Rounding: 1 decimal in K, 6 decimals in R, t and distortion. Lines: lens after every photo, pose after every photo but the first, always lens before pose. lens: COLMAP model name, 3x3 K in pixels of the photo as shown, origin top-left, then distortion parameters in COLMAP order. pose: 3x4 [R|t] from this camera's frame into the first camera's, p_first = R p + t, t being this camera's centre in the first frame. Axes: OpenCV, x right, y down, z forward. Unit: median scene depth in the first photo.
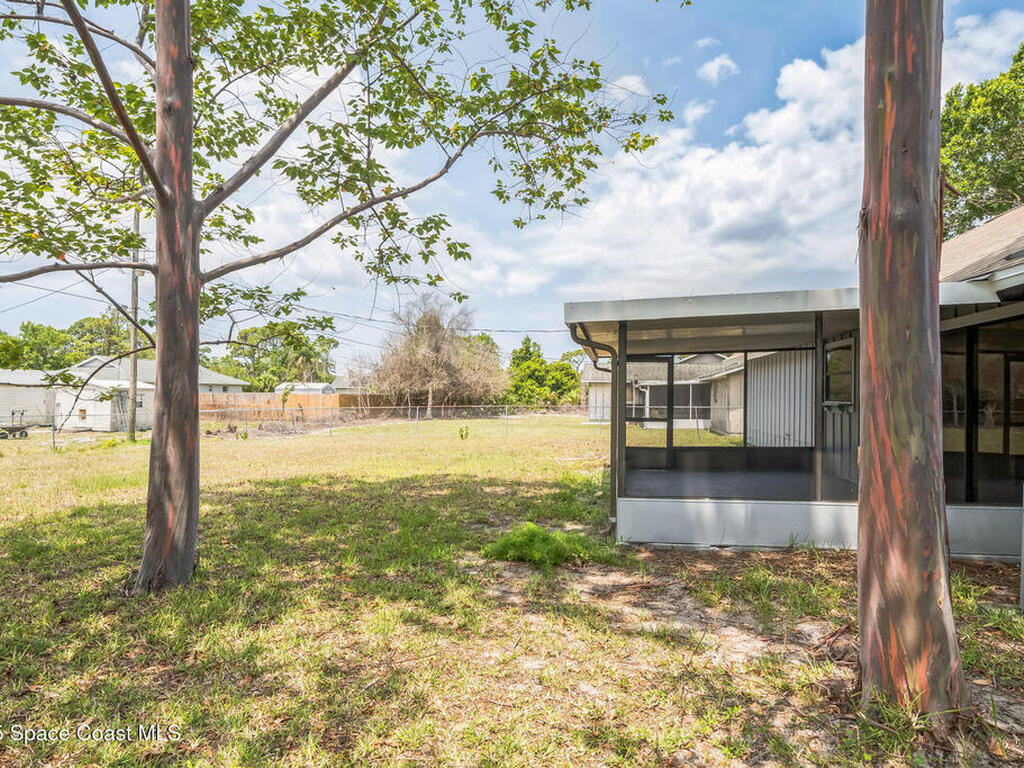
lens RADIAL K [[576.9, 0, 512.0], [0, 576.9, 384.0], [0, 0, 1]] dist [-0.002008, -0.000827]
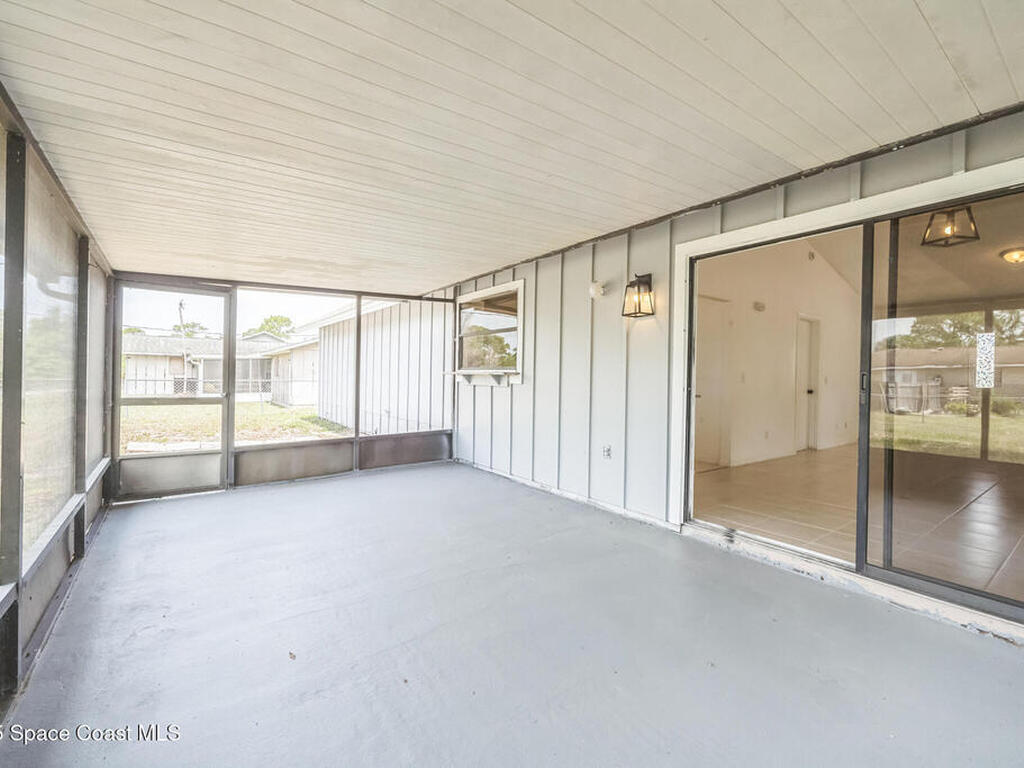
lens RADIAL K [[437.0, 0, 512.0], [0, 437.0, 384.0], [0, 0, 1]] dist [0.000230, -0.000031]
pose [[0.663997, -0.015337, 0.747578, 0.121558], [-0.020855, 0.999021, 0.039019, 0.019671], [-0.747444, -0.041499, 0.663027, 0.445978]]
